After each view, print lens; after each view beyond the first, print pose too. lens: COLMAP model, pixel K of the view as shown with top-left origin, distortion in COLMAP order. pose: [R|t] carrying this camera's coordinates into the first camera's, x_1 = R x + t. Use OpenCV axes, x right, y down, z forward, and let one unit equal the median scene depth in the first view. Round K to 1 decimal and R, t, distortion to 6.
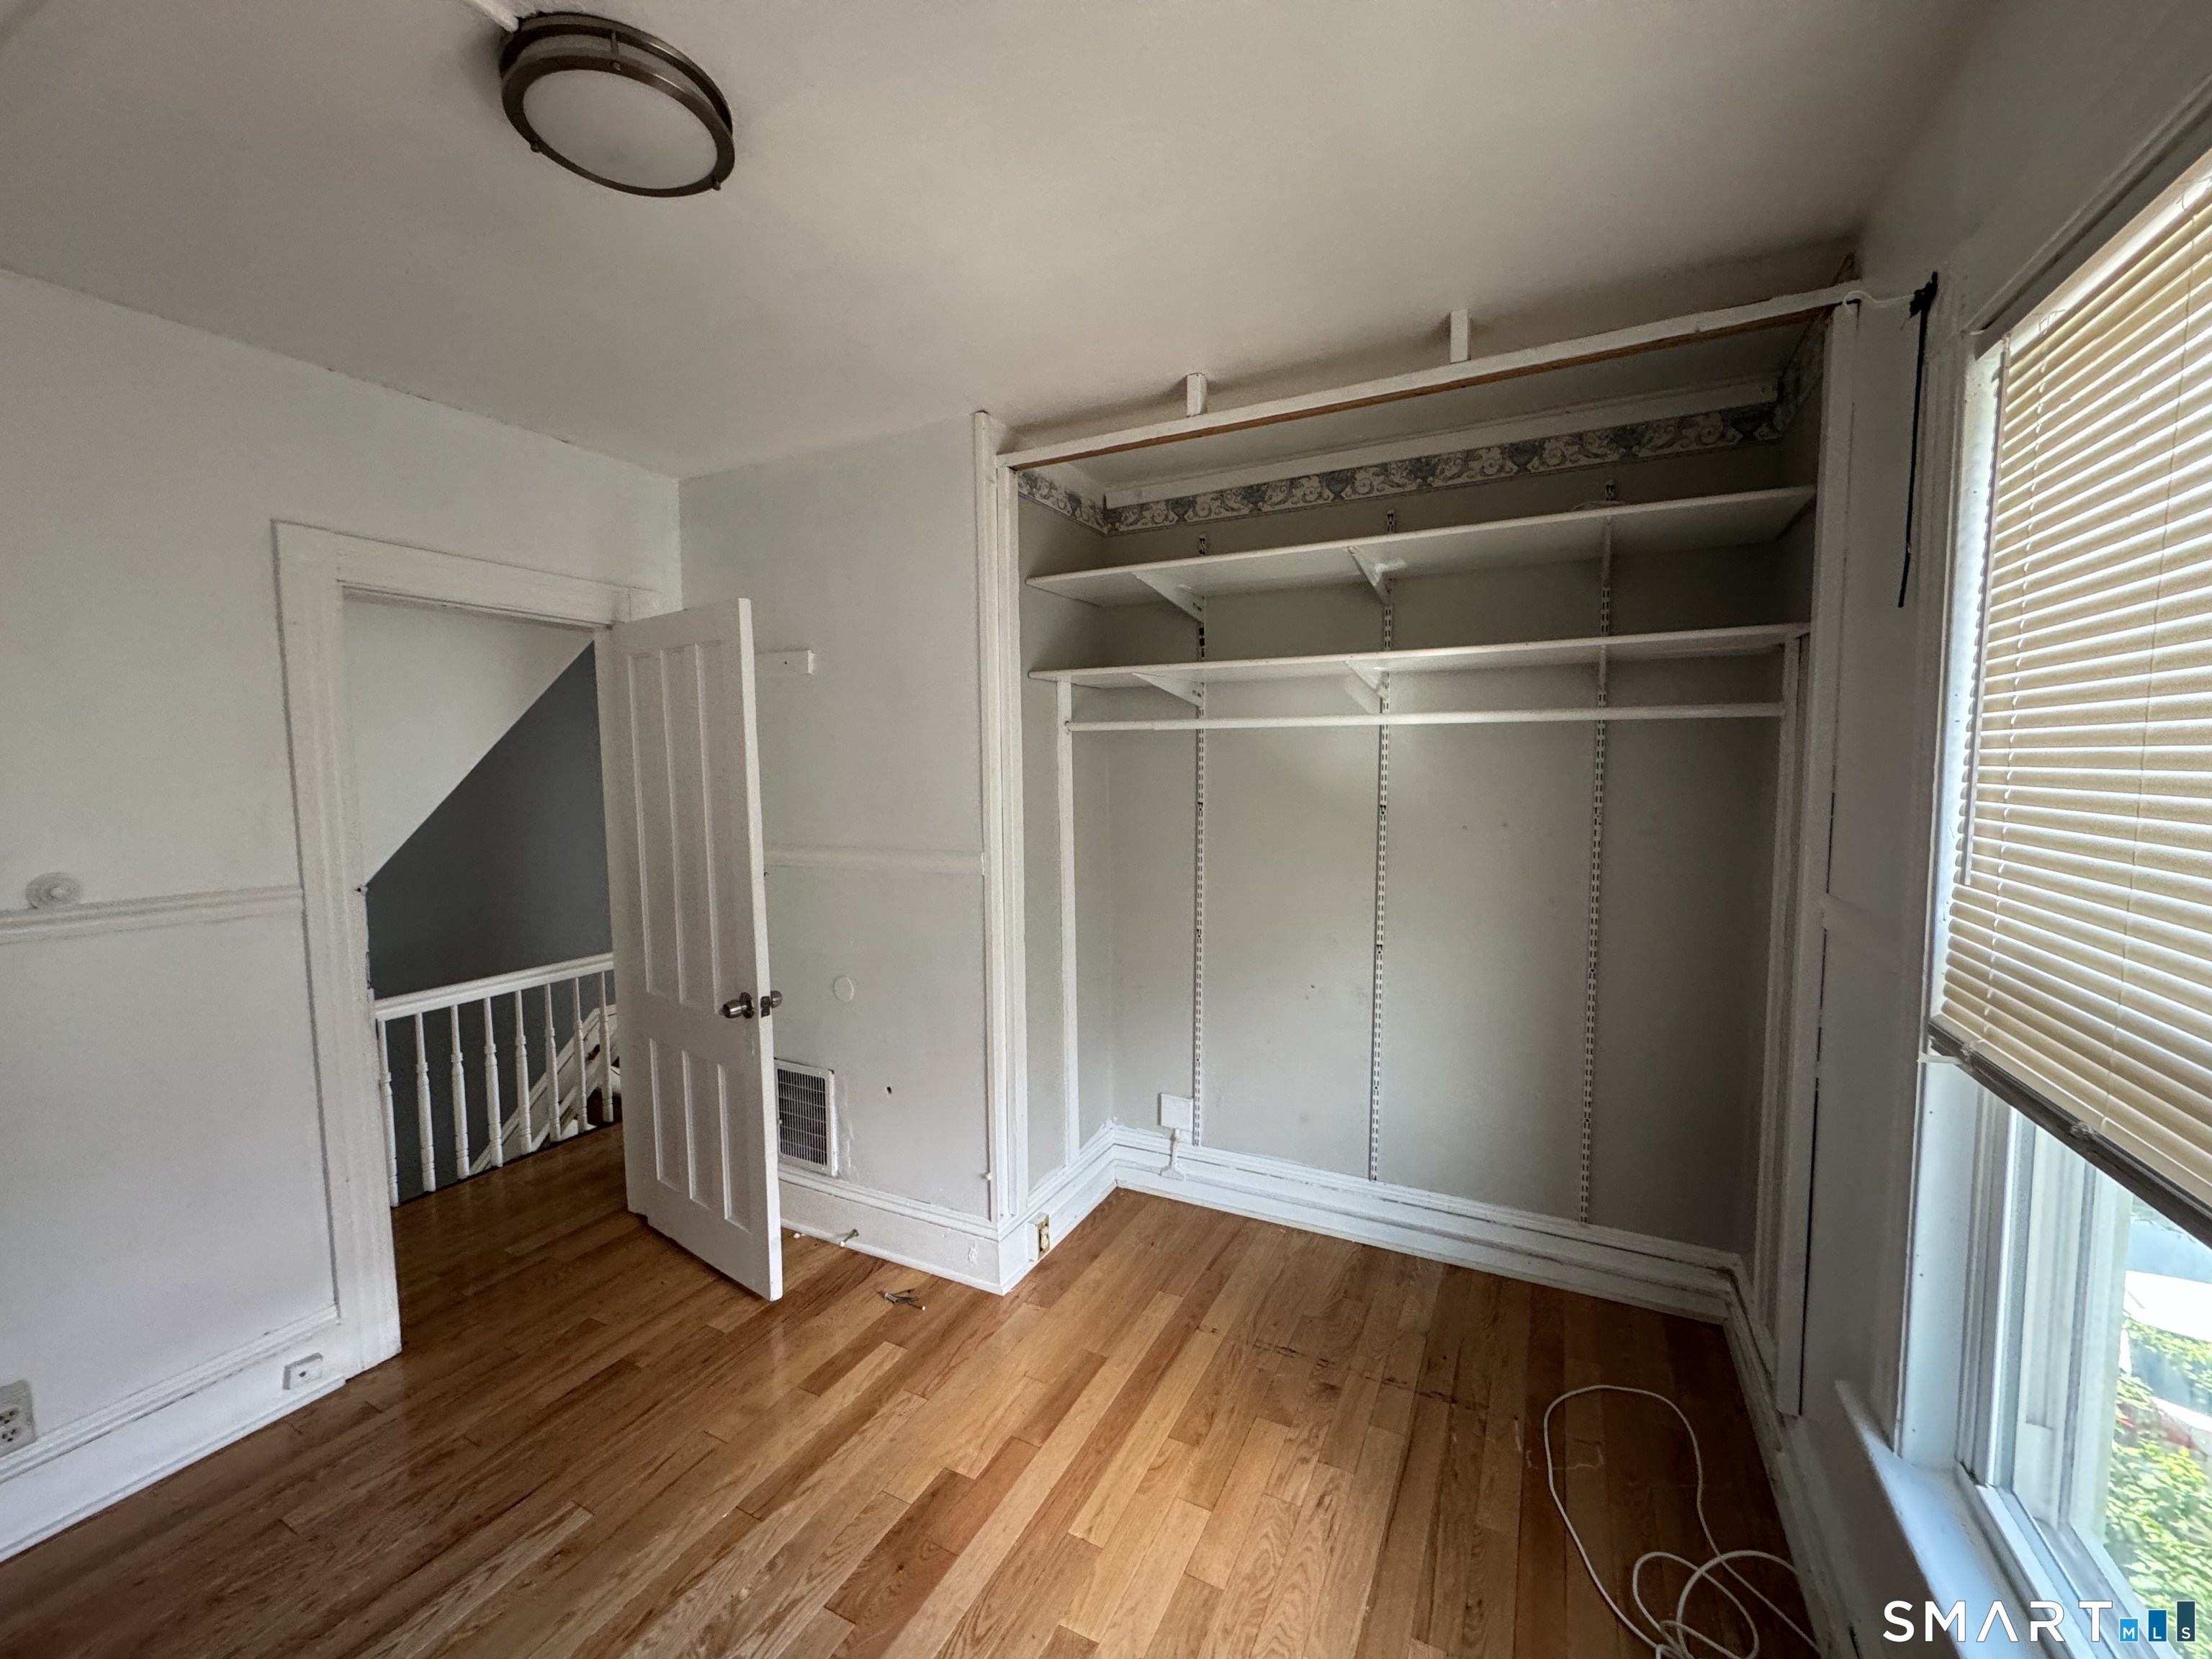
lens RADIAL K [[881.6, 0, 1097.9], [0, 881.6, 838.9], [0, 0, 1]] dist [-0.006176, 0.001740]
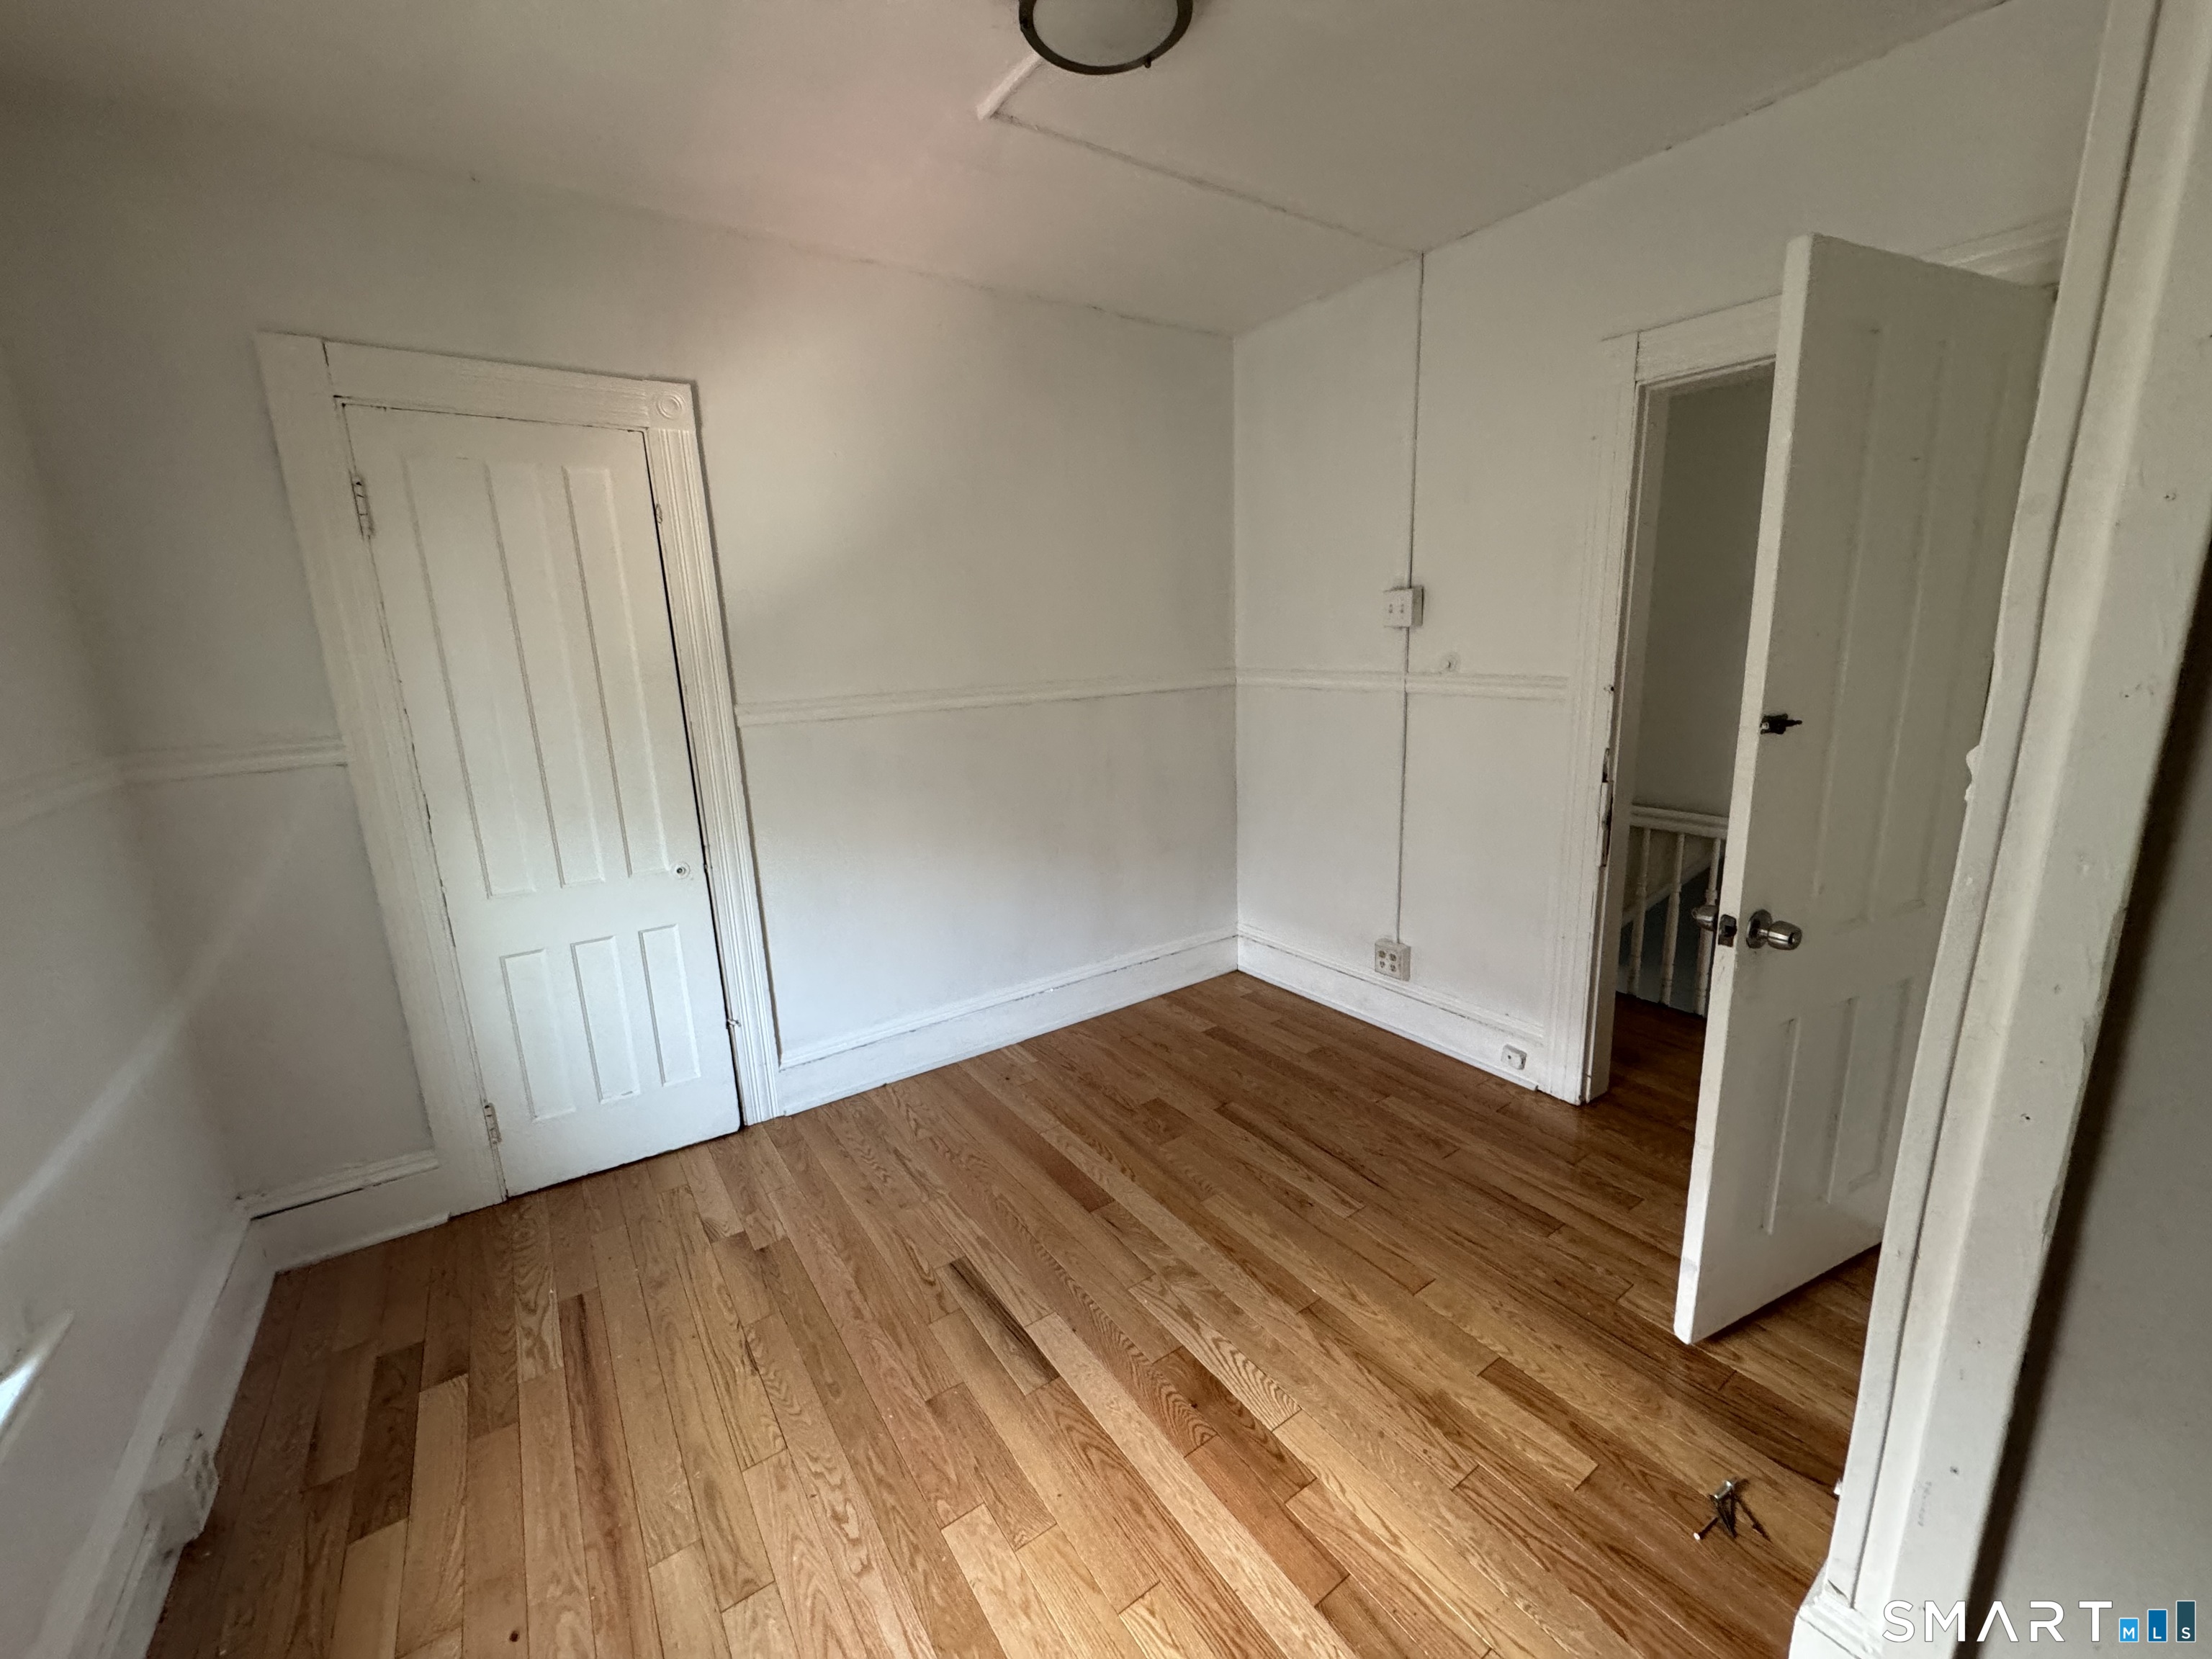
lens RADIAL K [[881.6, 0, 1109.6], [0, 881.6, 823.5], [0, 0, 1]] dist [-0.006176, 0.001740]
pose [[-0.462919, 0.208807, -0.861456, 0.441830], [-0.038515, 0.966202, 0.254893, -0.038004], [0.885564, 0.151174, -0.439231, 1.040934]]
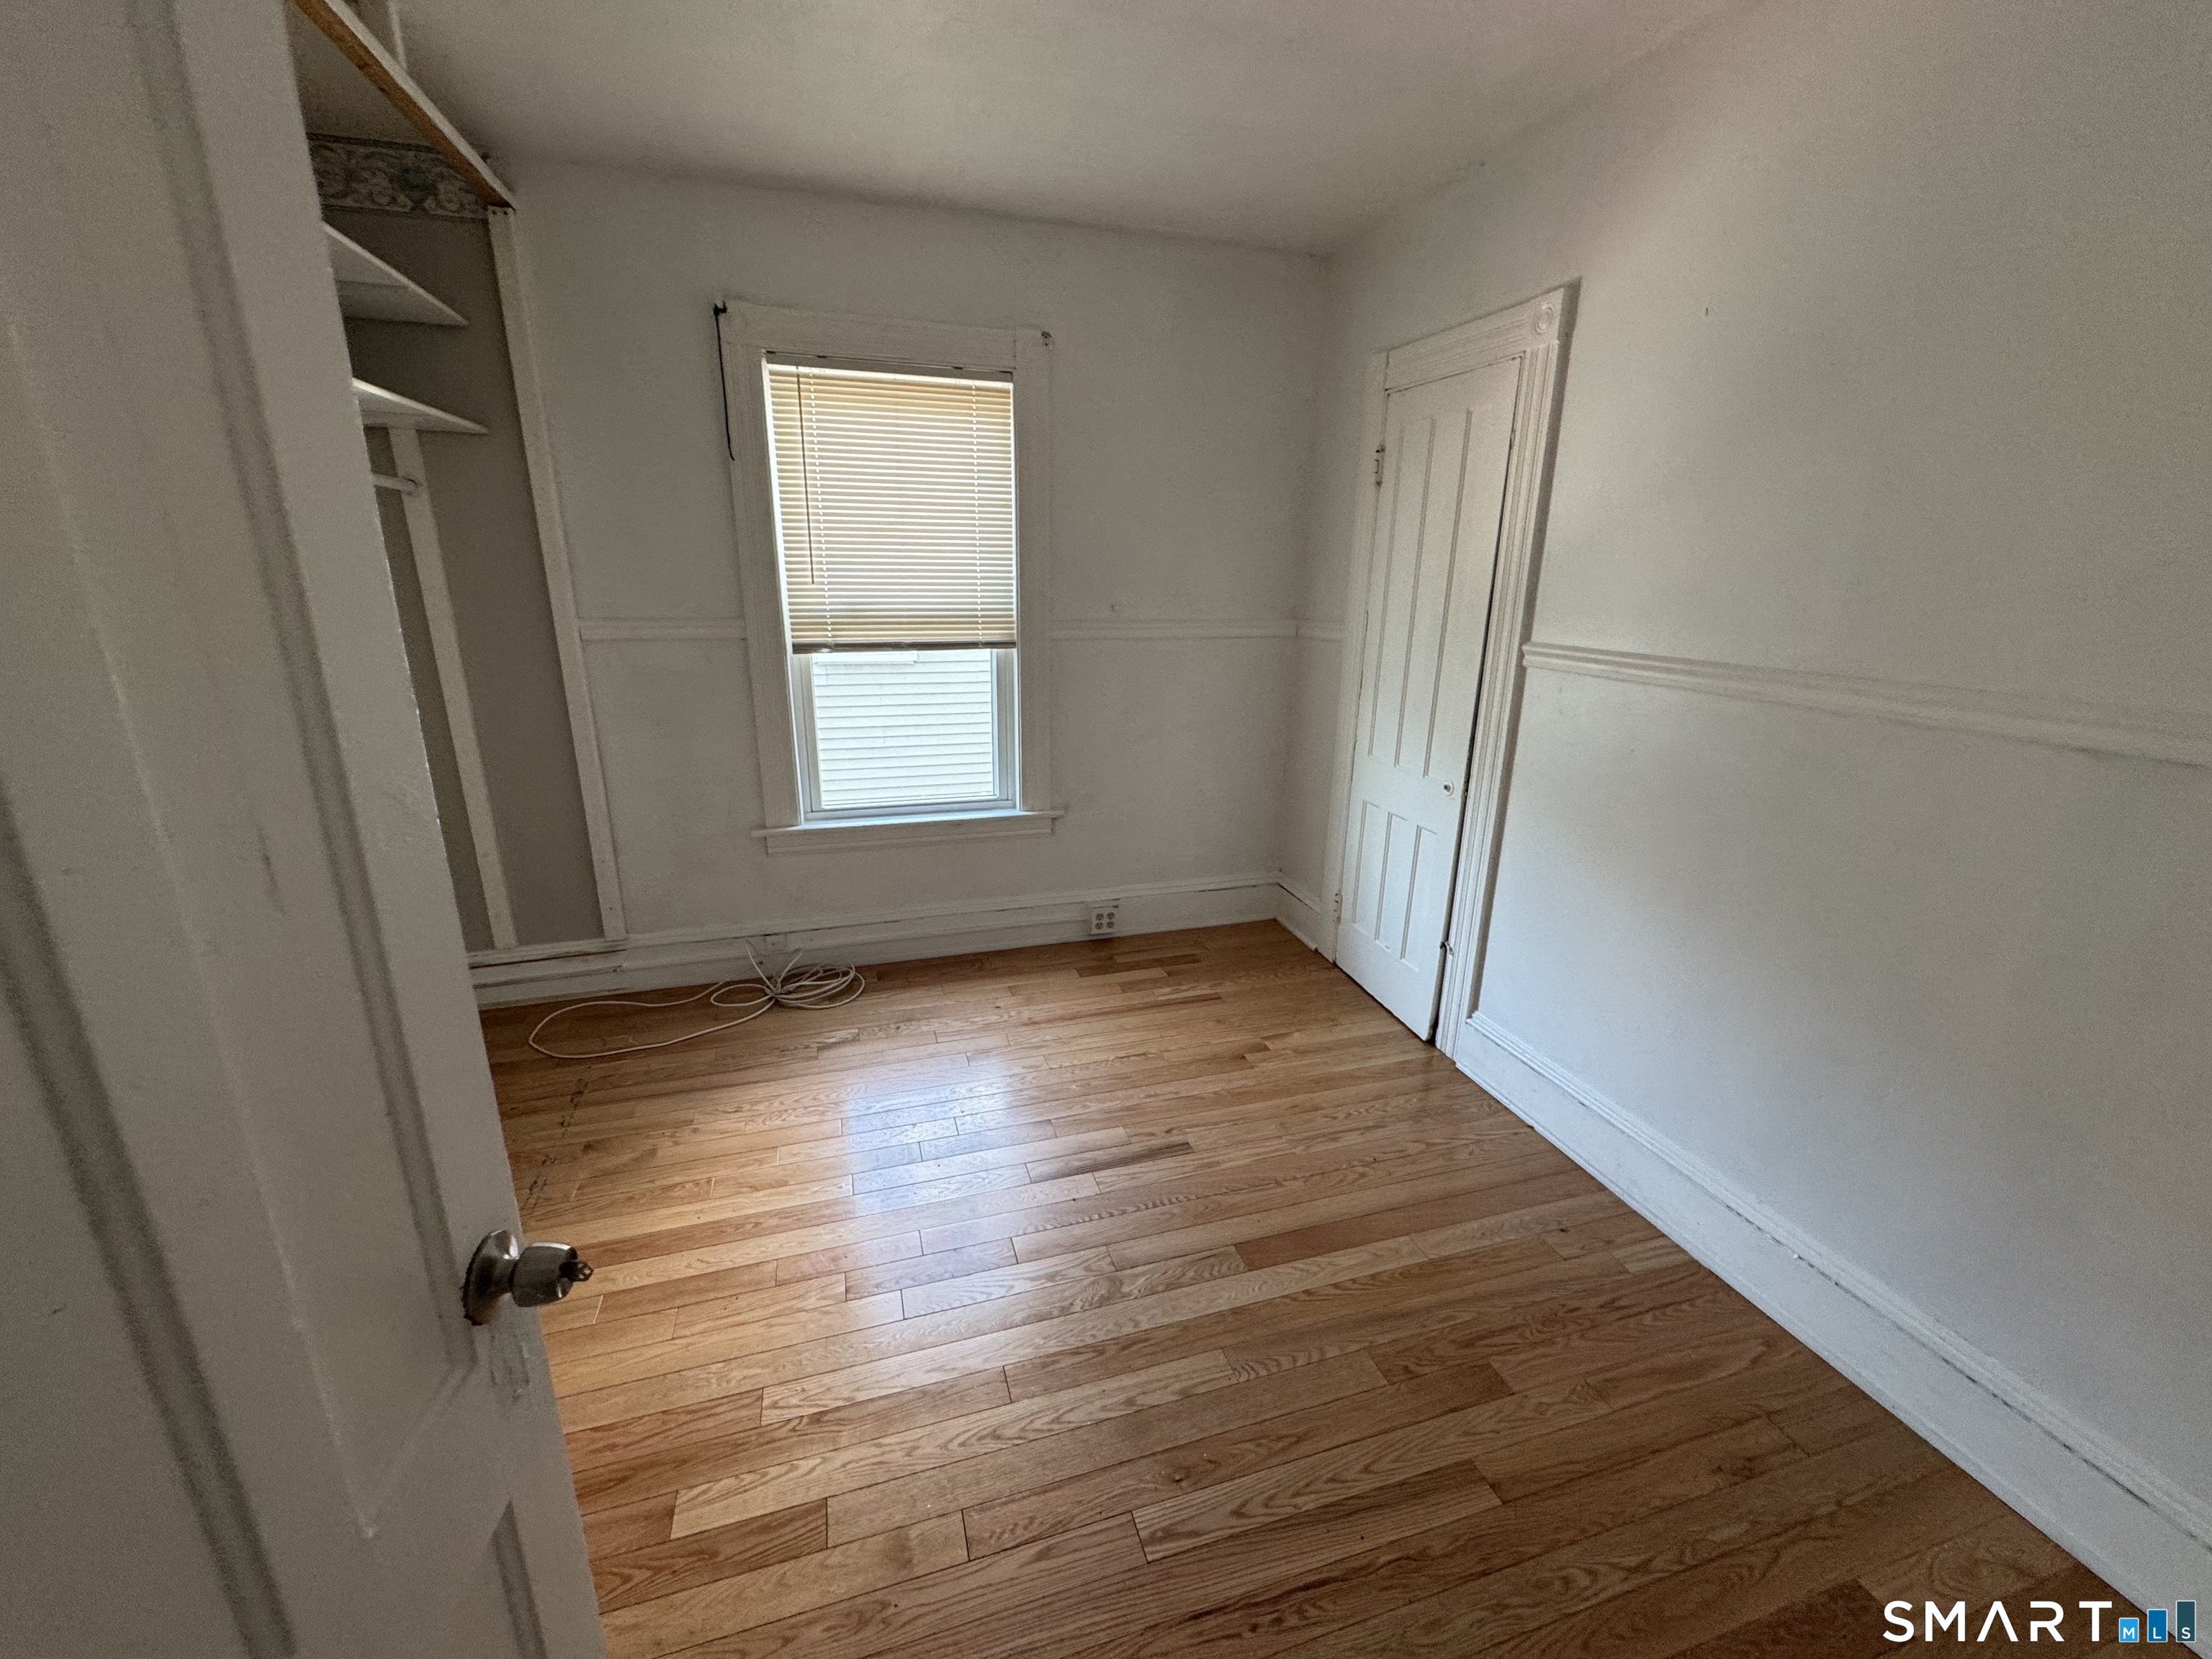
lens RADIAL K [[881.6, 0, 1110.5], [0, 881.6, 833.0], [0, 0, 1]] dist [-0.006176, 0.001740]
pose [[-0.705876, -0.205680, 0.677816, -0.865240], [0.056733, 0.937424, 0.343538, -0.057199], [-0.706060, 0.280950, -0.650036, 1.210917]]
